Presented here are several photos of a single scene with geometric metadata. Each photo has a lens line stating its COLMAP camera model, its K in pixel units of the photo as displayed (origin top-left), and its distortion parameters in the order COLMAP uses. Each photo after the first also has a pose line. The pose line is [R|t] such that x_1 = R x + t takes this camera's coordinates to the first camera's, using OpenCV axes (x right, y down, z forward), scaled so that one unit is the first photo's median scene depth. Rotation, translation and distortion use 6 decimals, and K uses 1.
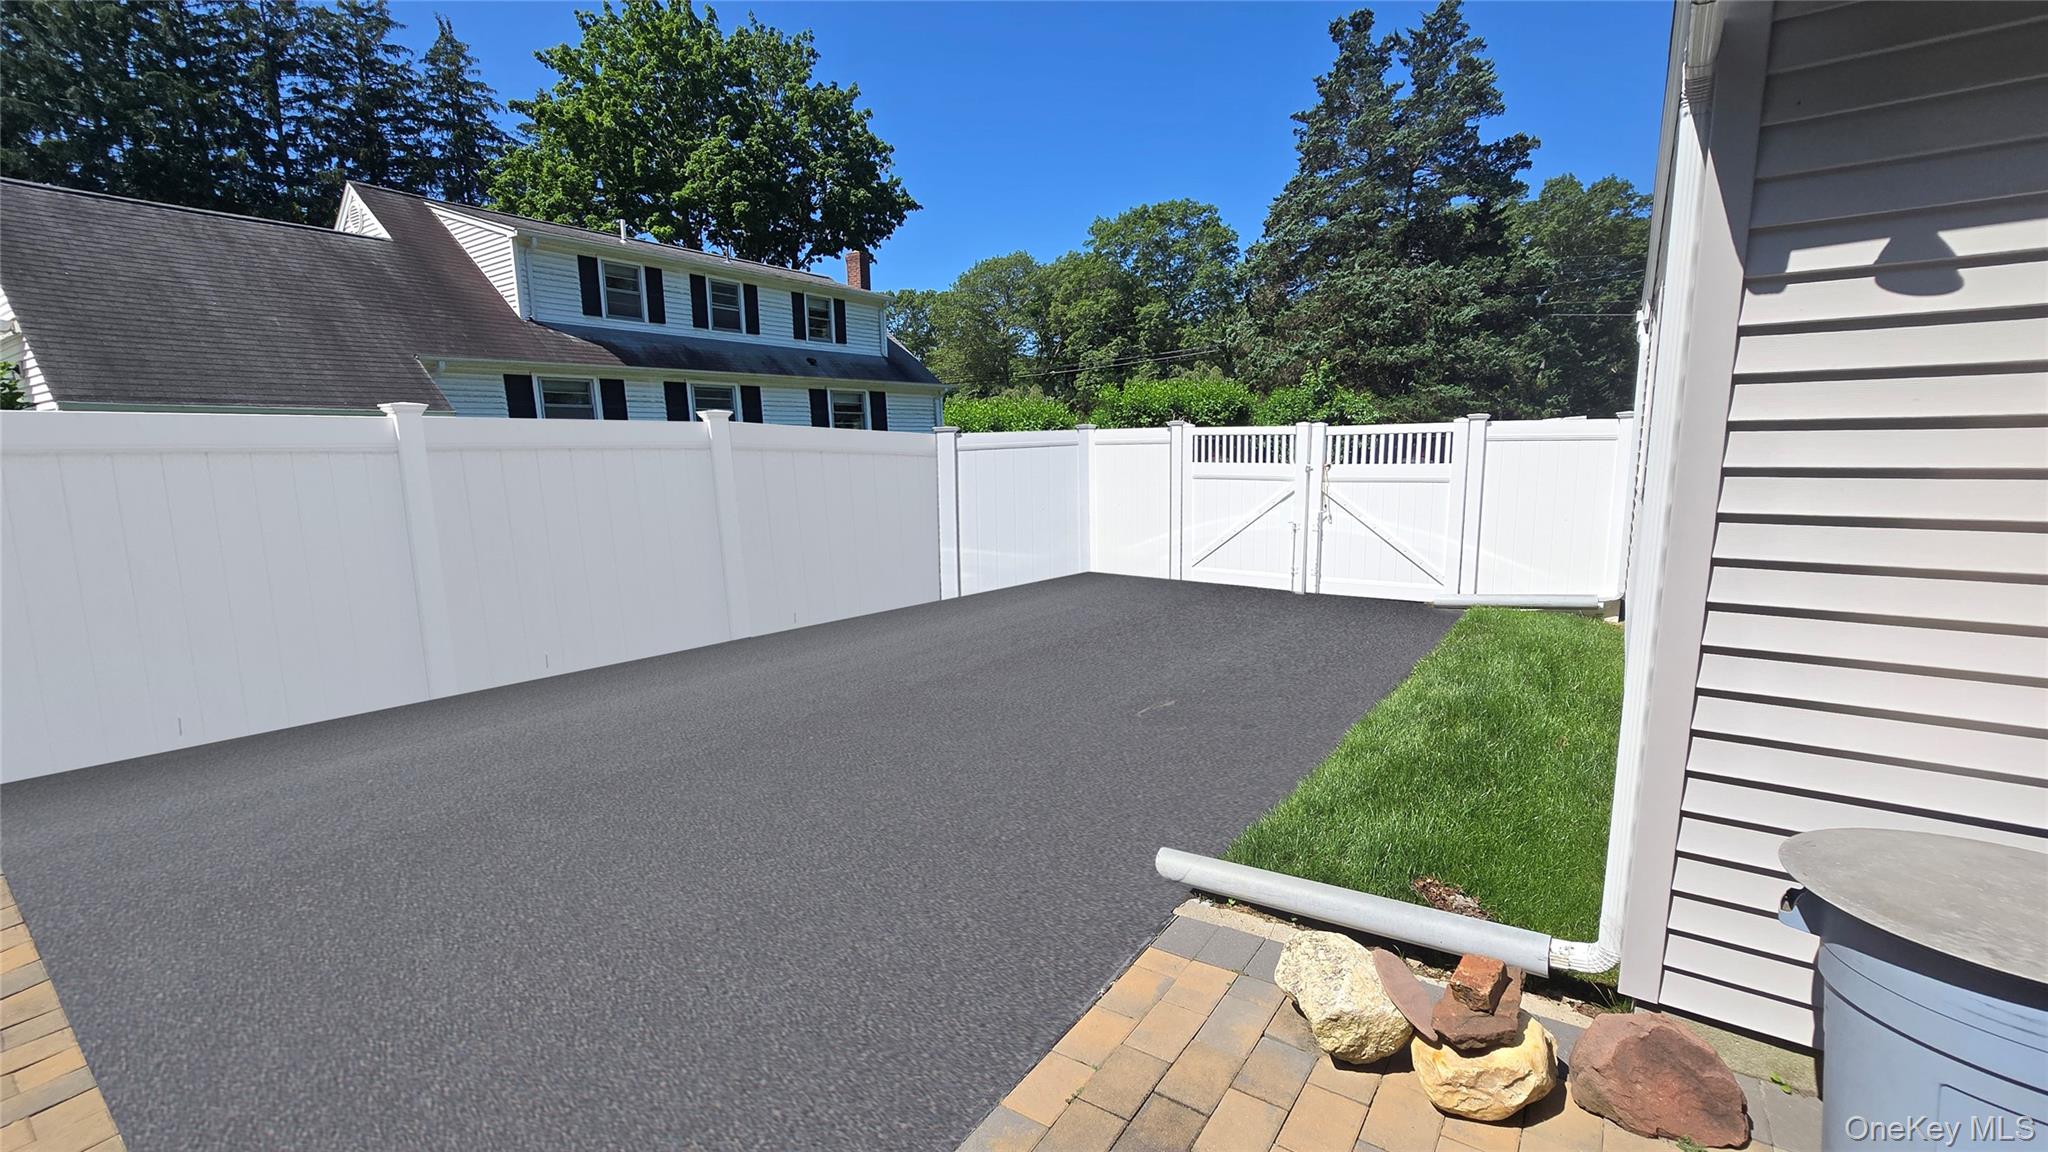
lens RADIAL K [[819.8, 0, 1030.7], [0, 819.8, 580.5], [0, 0, 1]] dist [-0.001036, -0.000113]
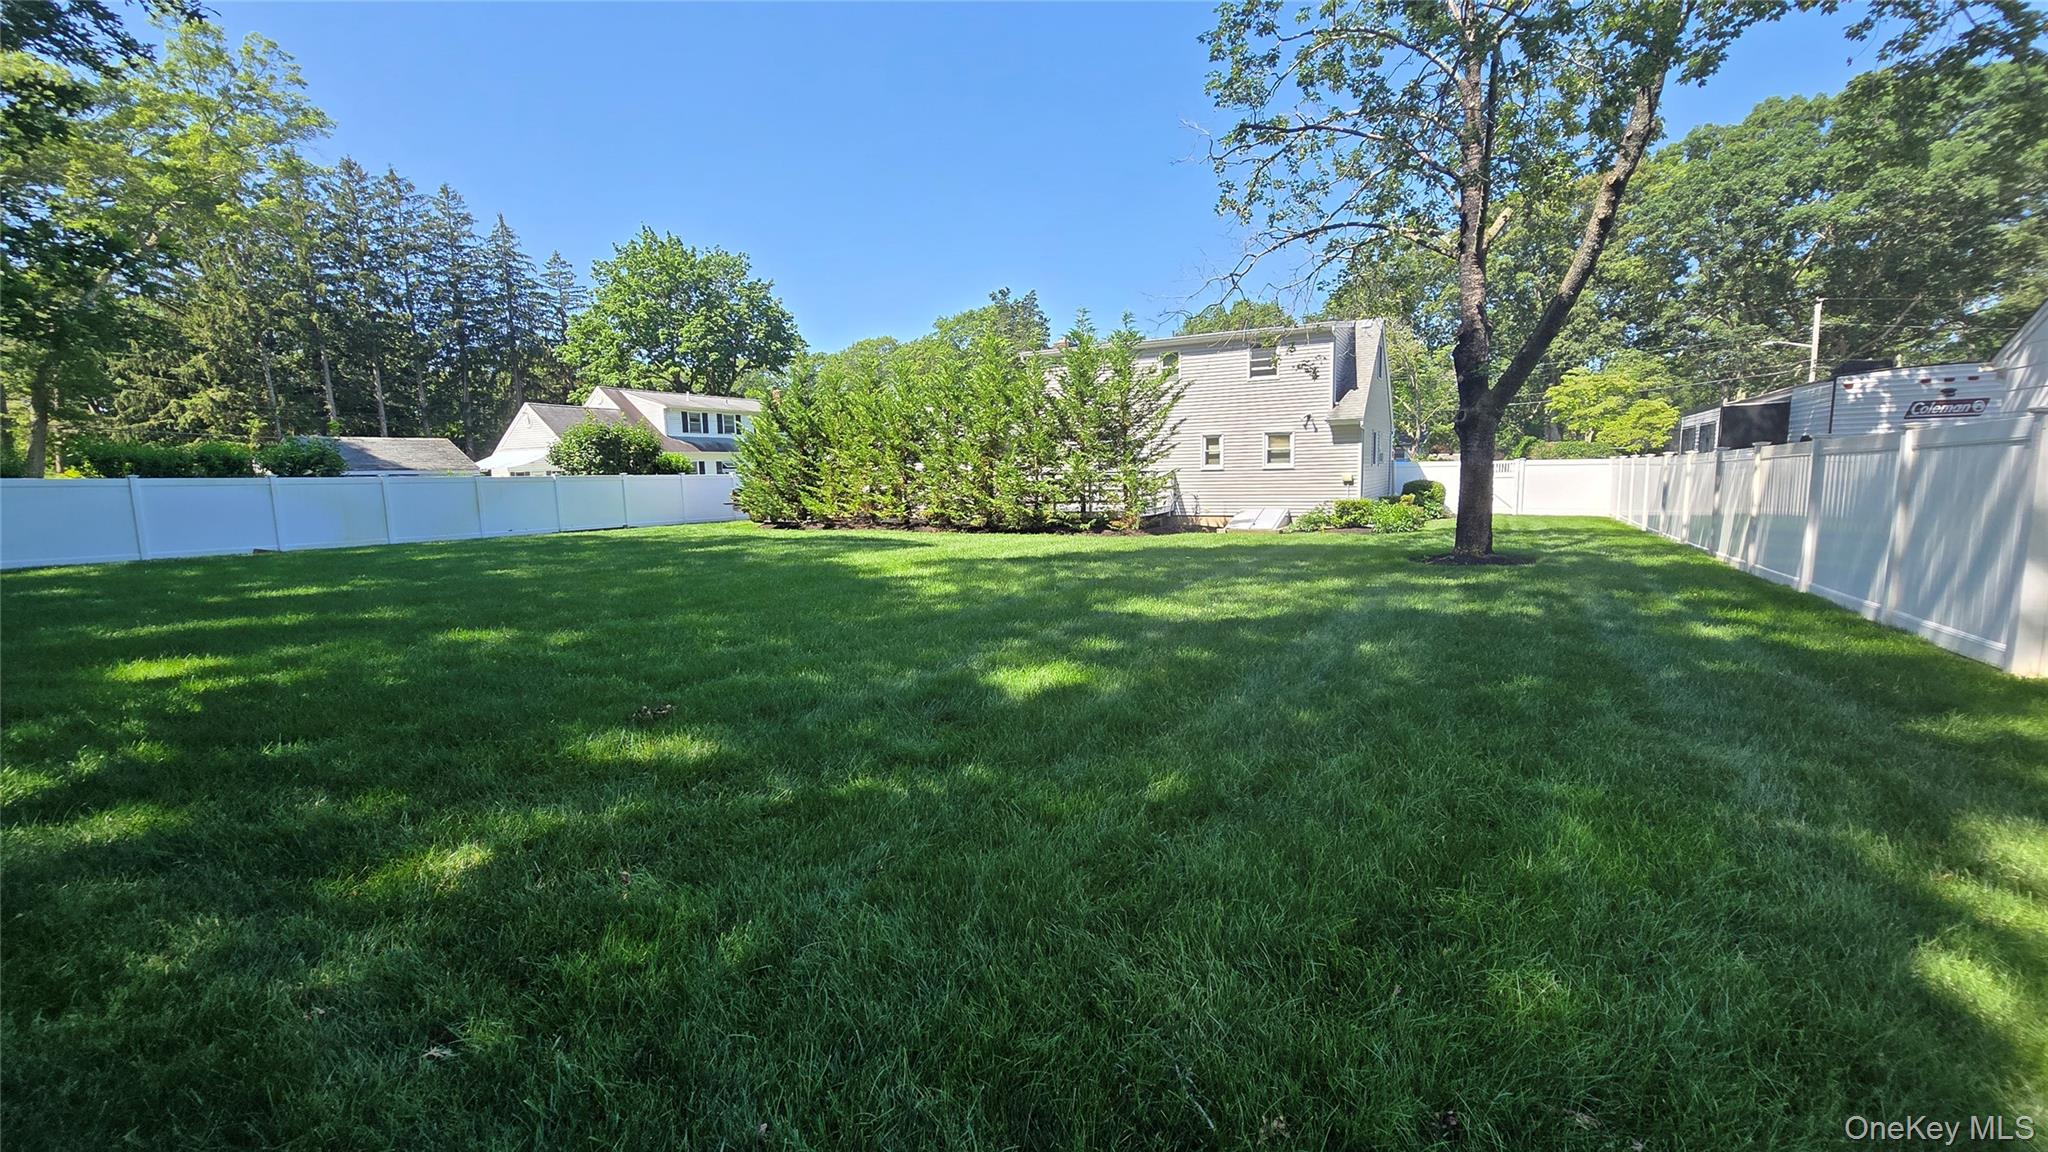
lens RADIAL K [[819.8, 0, 1030.7], [0, 819.8, 580.5], [0, 0, 1]] dist [-0.001036, -0.000113]
pose [[0.992748, -0.025109, 0.117564, 0.126360], [0.029329, 0.998981, -0.034311, 0.137070], [-0.116583, 0.037510, 0.992472, -0.846454]]
